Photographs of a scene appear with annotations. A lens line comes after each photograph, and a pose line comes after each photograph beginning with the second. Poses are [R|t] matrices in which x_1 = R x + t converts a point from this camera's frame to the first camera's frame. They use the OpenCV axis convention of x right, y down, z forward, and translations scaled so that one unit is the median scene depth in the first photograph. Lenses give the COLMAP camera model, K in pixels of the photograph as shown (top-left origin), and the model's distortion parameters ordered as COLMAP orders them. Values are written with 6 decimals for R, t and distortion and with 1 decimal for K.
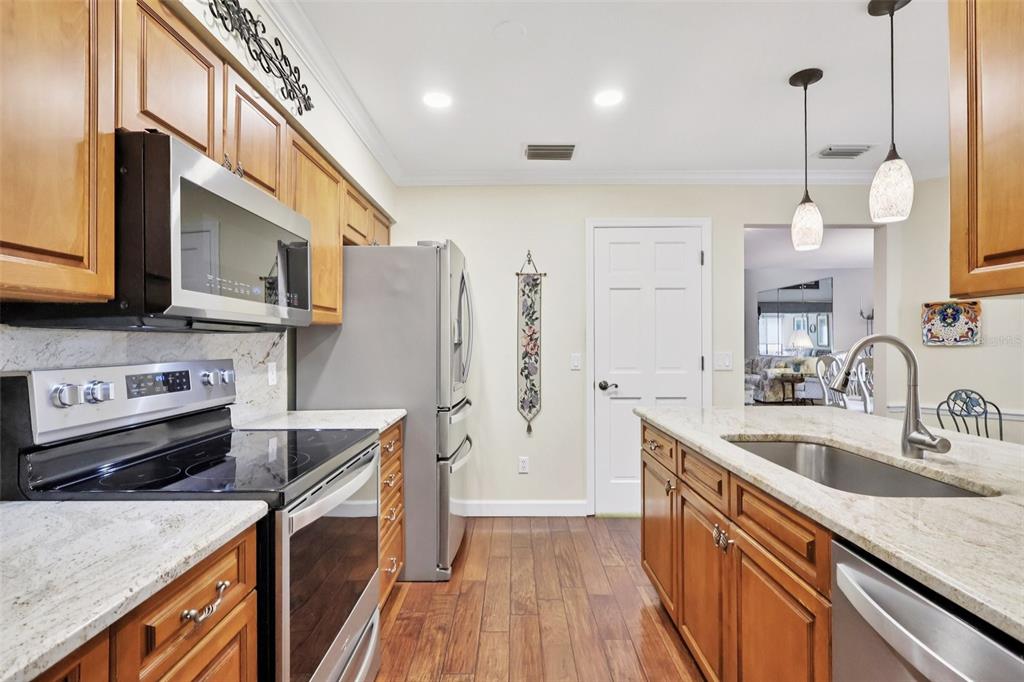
lens RADIAL K [[475.1, 0, 512.5], [0, 475.1, 340.2], [0, 0, 1]] dist [-0.001866, -0.001153]
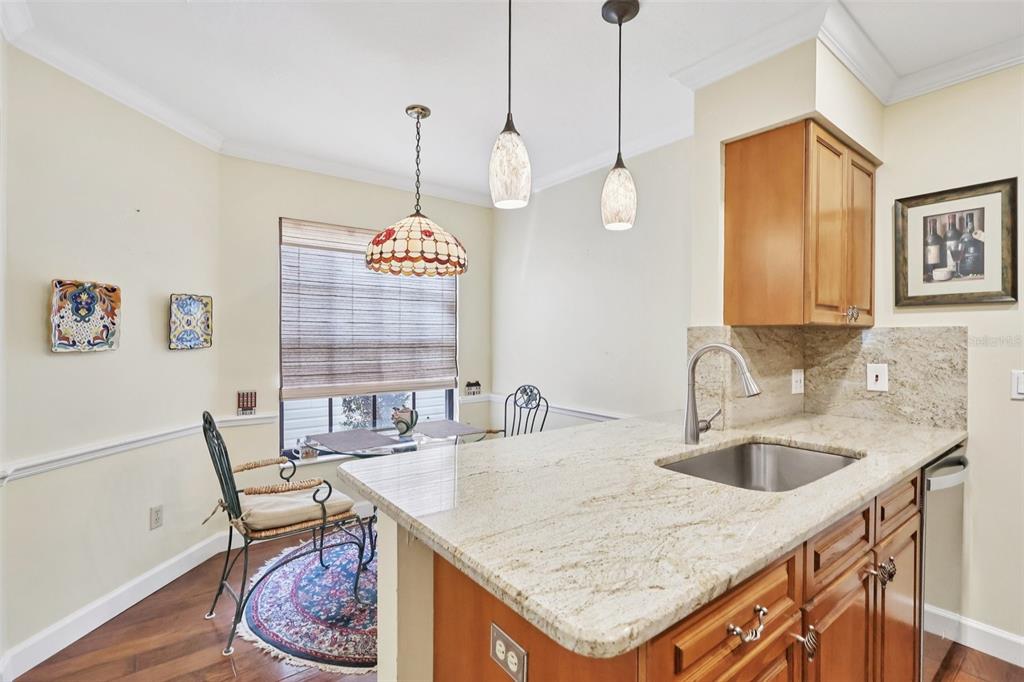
lens RADIAL K [[475.1, 0, 527.4], [0, 475.1, 341.4], [0, 0, 1]] dist [-0.001866, -0.001153]
pose [[-0.622261, -0.004242, 0.782799, 0.062600], [-0.009381, 0.999954, -0.002038, -0.006859], [-0.782754, -0.008612, -0.622272, 0.939570]]
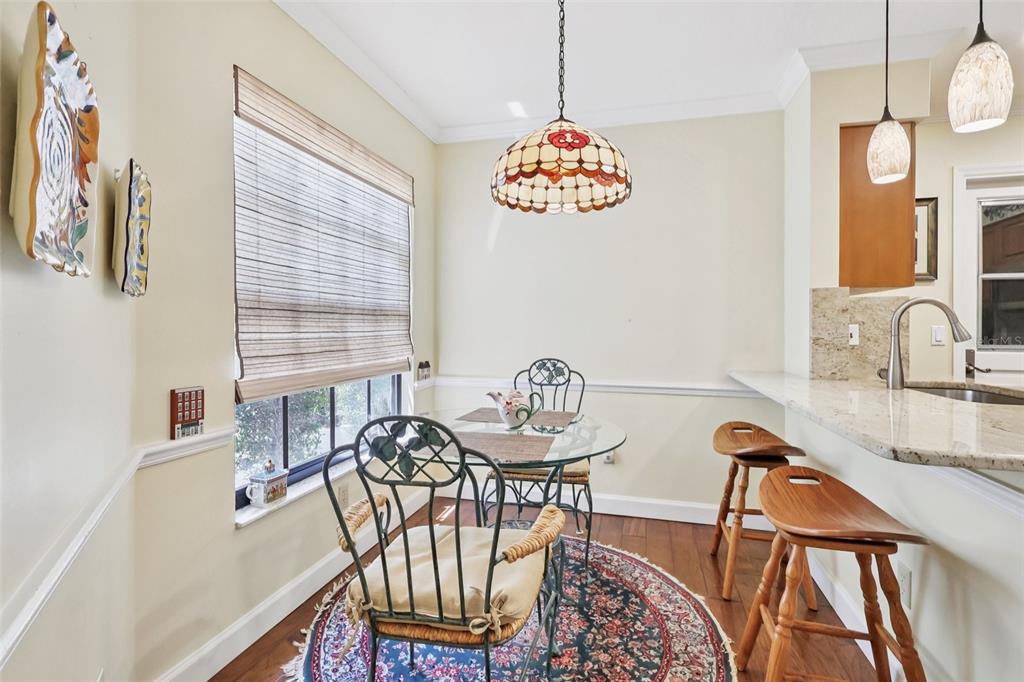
lens RADIAL K [[475.1, 0, 515.6], [0, 475.1, 330.5], [0, 0, 1]] dist [-0.001866, -0.001153]
pose [[-0.966781, -0.000393, 0.255605, 0.691434], [-0.001712, 0.999986, -0.004937, 0.037675], [-0.255600, -0.005211, -0.966769, 1.157362]]
